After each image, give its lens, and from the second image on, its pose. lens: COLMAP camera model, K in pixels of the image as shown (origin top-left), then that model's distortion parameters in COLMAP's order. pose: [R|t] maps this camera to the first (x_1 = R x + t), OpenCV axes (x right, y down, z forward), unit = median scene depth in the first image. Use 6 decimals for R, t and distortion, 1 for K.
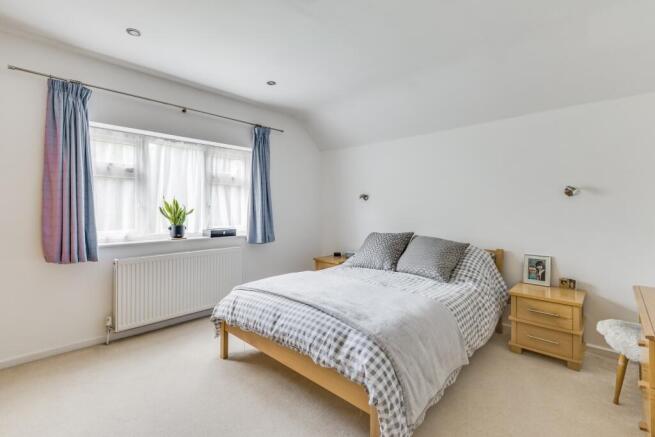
lens RADIAL K [[298.2, 0, 328.2], [0, 298.2, 207.7], [0, 0, 1]] dist [0.000532, -0.000428]
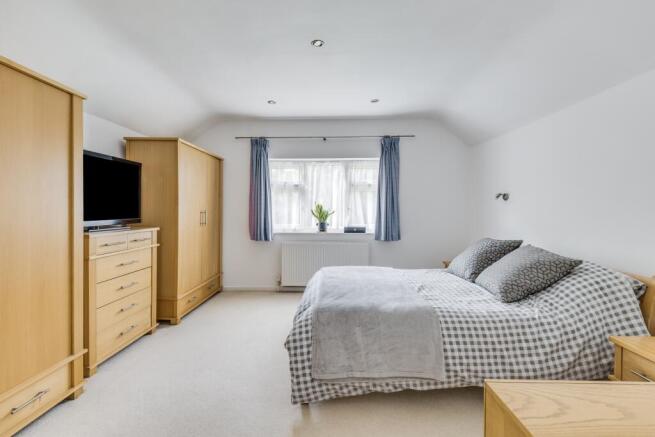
lens RADIAL K [[295.3, 0, 327.8], [0, 295.3, 215.6], [0, 0, 1]] dist [-0.000150, -0.000643]
pose [[0.660935, 0.011561, -0.750354, 0.539160], [0.002061, 0.999850, 0.017221, 0.004147], [0.750441, -0.012928, 0.660812, 0.108491]]
